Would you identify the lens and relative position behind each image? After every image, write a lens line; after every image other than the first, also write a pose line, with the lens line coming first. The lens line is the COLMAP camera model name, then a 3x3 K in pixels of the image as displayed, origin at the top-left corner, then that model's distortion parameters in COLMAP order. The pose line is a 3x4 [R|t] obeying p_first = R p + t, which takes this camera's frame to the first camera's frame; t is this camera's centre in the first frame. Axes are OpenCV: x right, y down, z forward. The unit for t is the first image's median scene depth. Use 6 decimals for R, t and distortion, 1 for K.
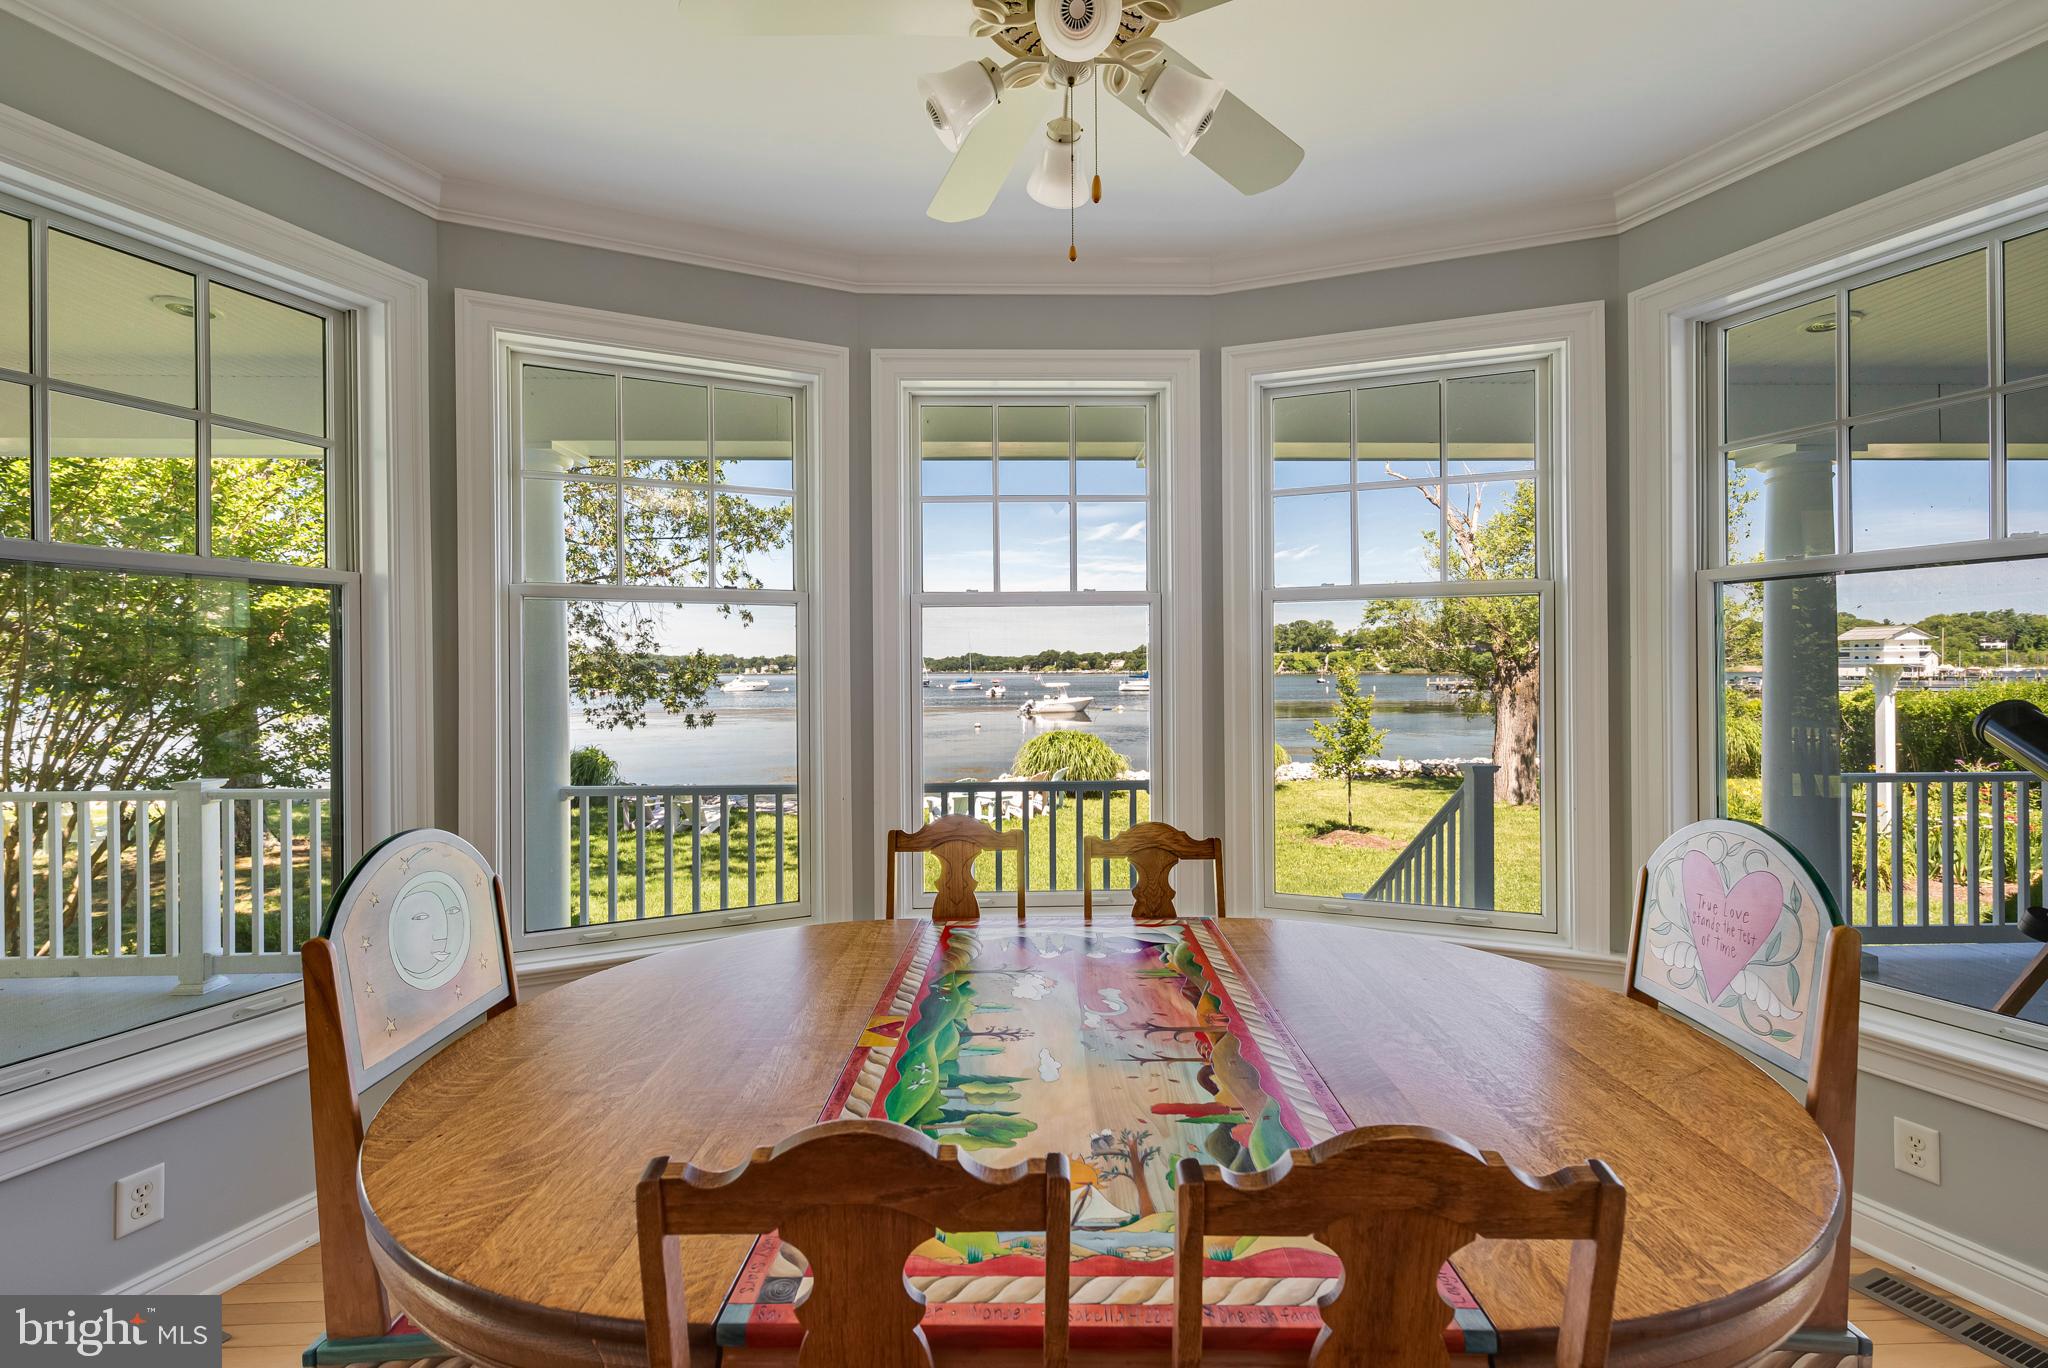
lens RADIAL K [[880.0, 0, 1019.8], [0, 880.0, 664.0], [0, 0, 1]] dist [0.027196, -0.012770]
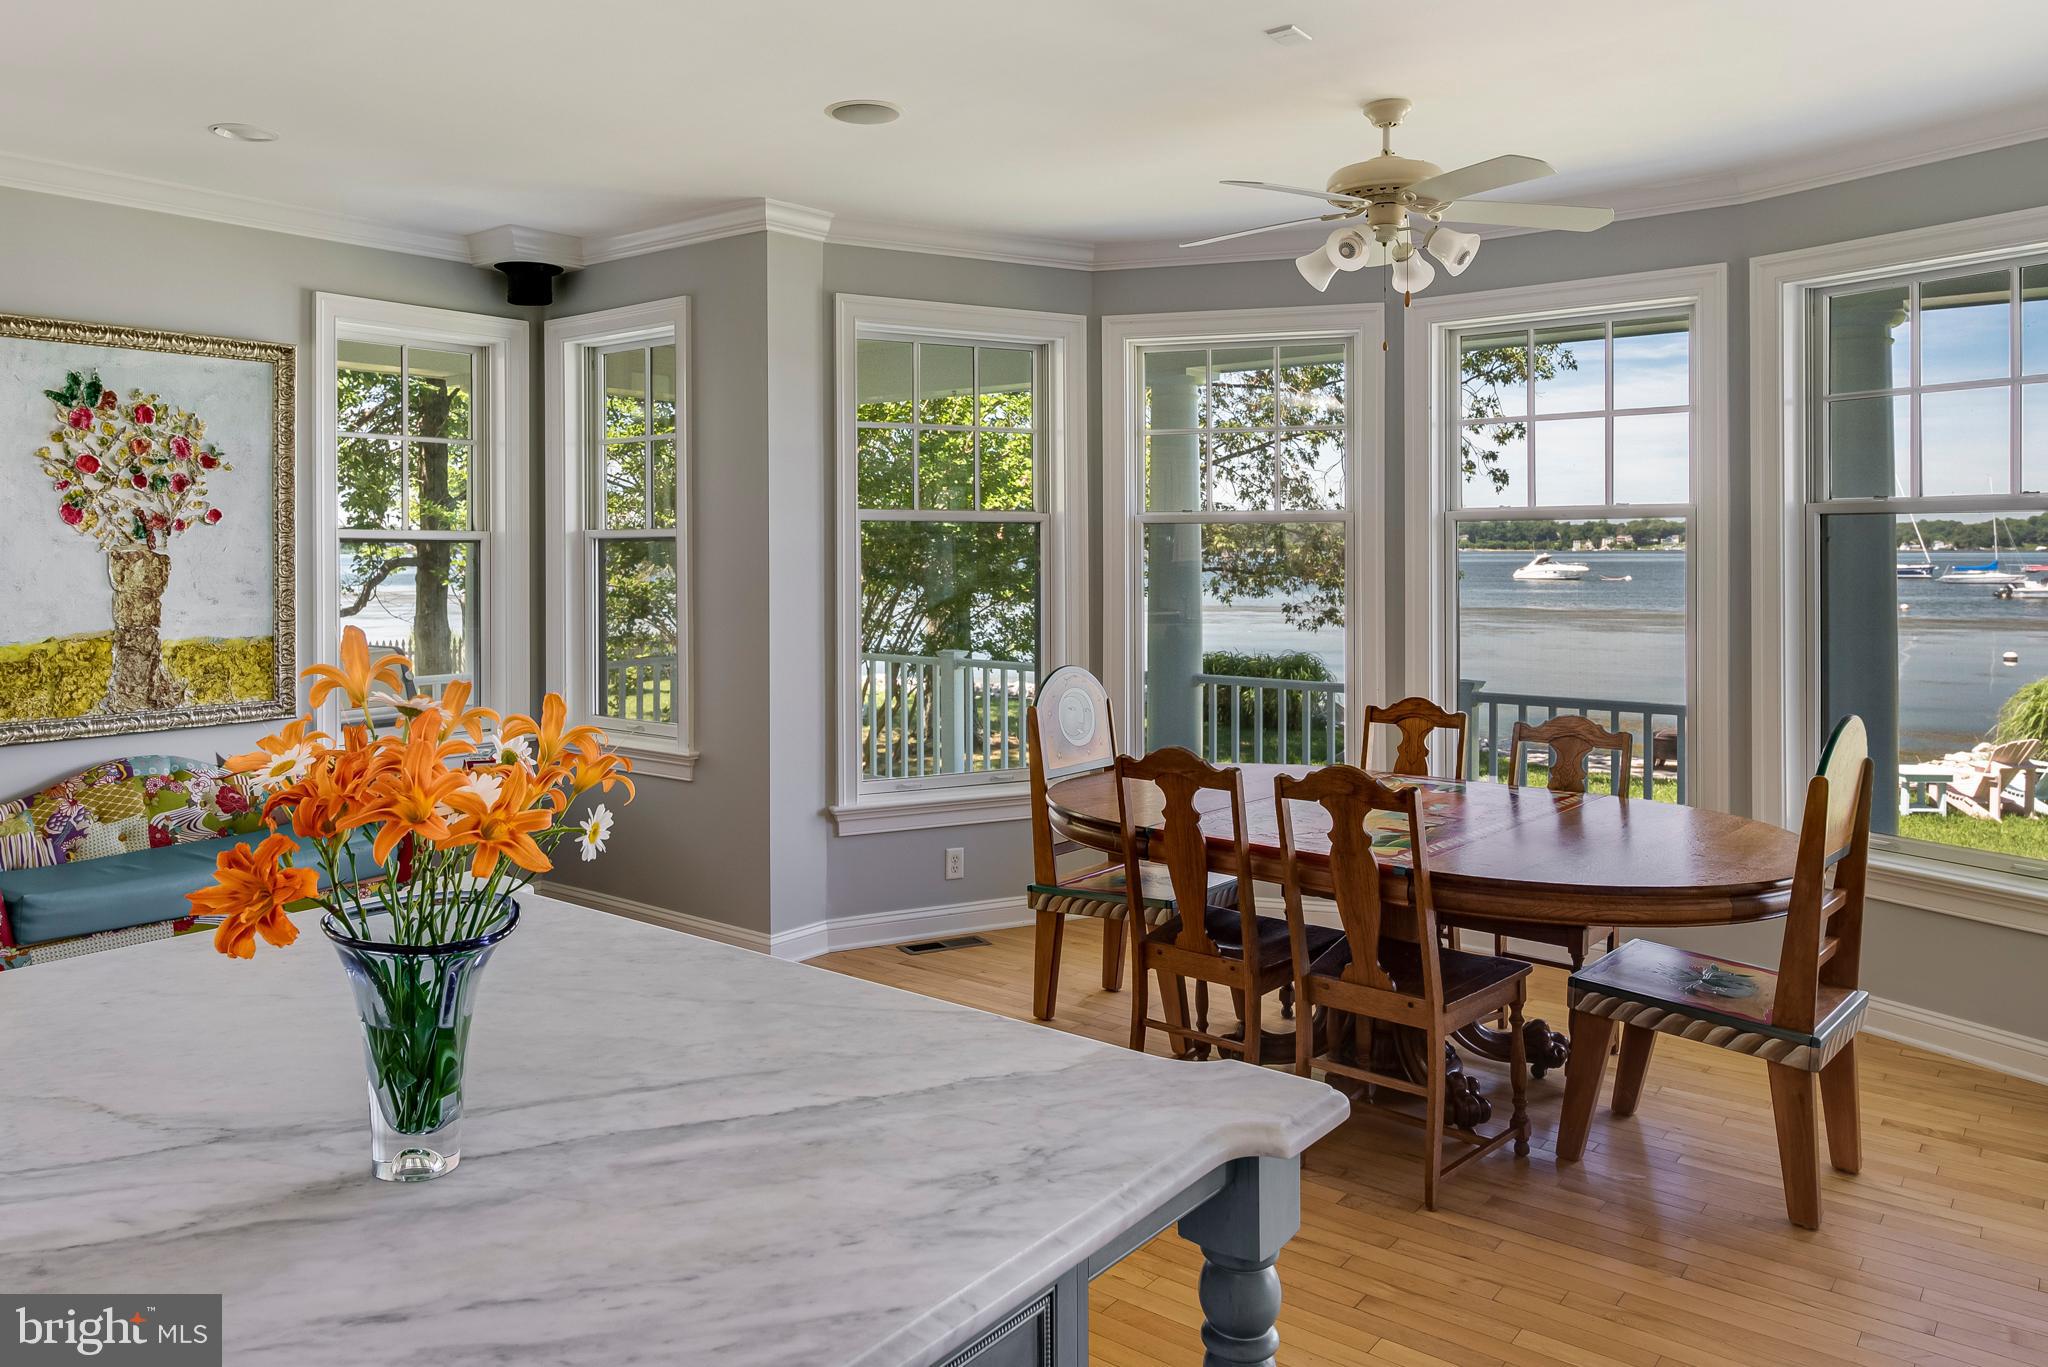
lens RADIAL K [[1433.8, 0, 937.5], [0, 1433.8, 550.5], [0, 0, 1]] dist [-0.003453, 0.000504]
pose [[0.750539, 0.005573, -0.660803, 0.673081], [0.002074, 0.999940, 0.010788, -0.058440], [0.660823, -0.009467, 0.750482, -0.885804]]
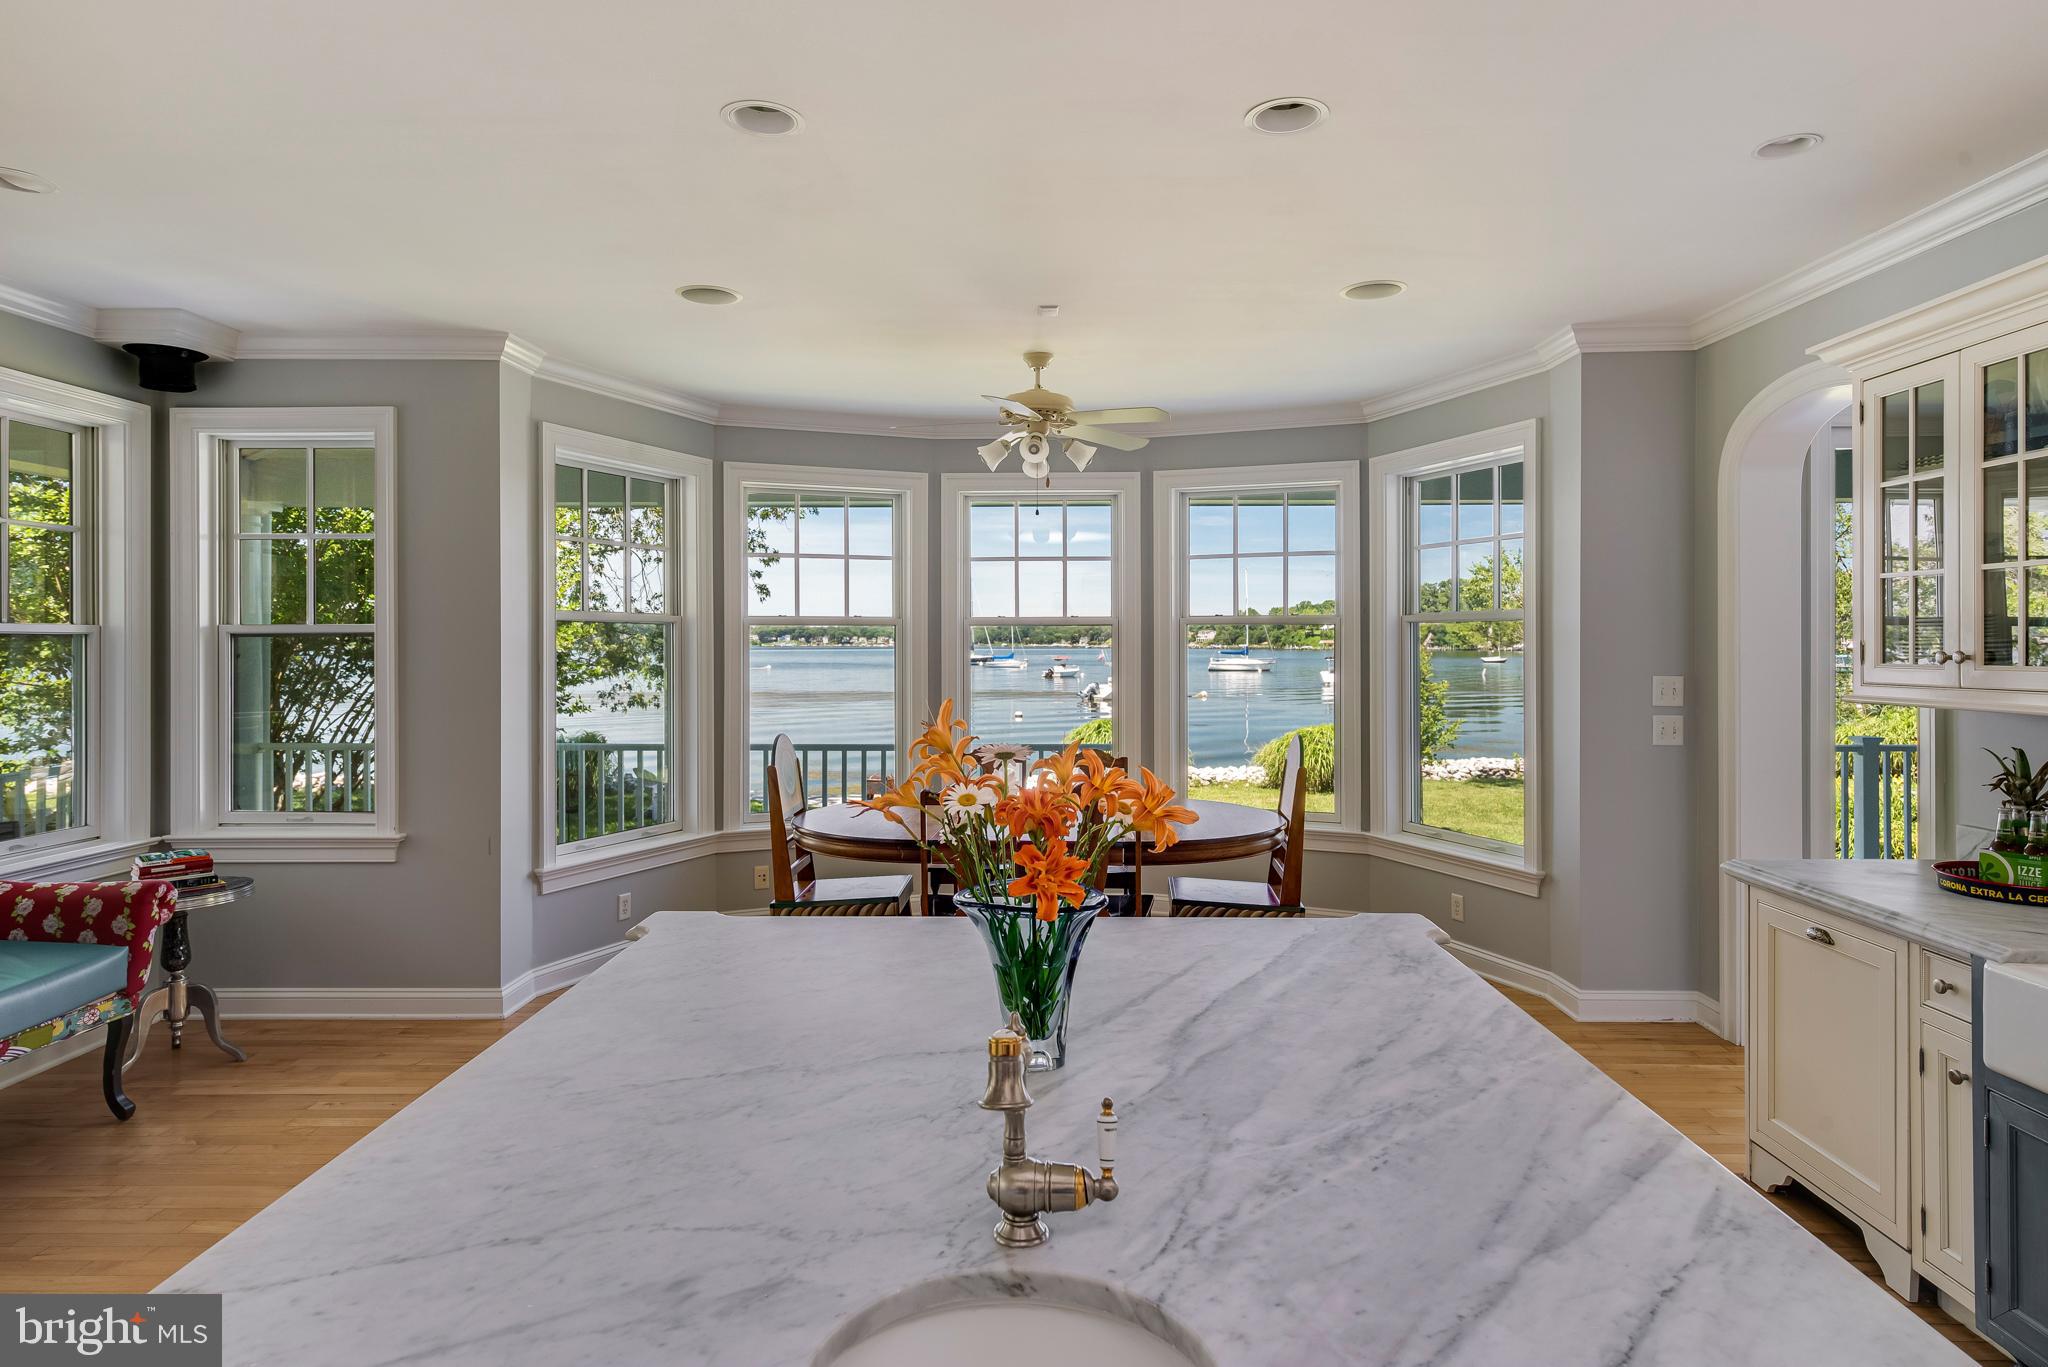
lens RADIAL K [[1182.0, 0, 1023.6], [0, 1182.0, 642.5], [0, 0, 1]] dist [0.006601, 0.000617]
pose [[0.998987, 0.005953, -0.044605, 0.096787], [-0.005688, 0.999965, 0.006078, -0.058290], [0.044640, -0.005819, 0.998986, -1.342521]]
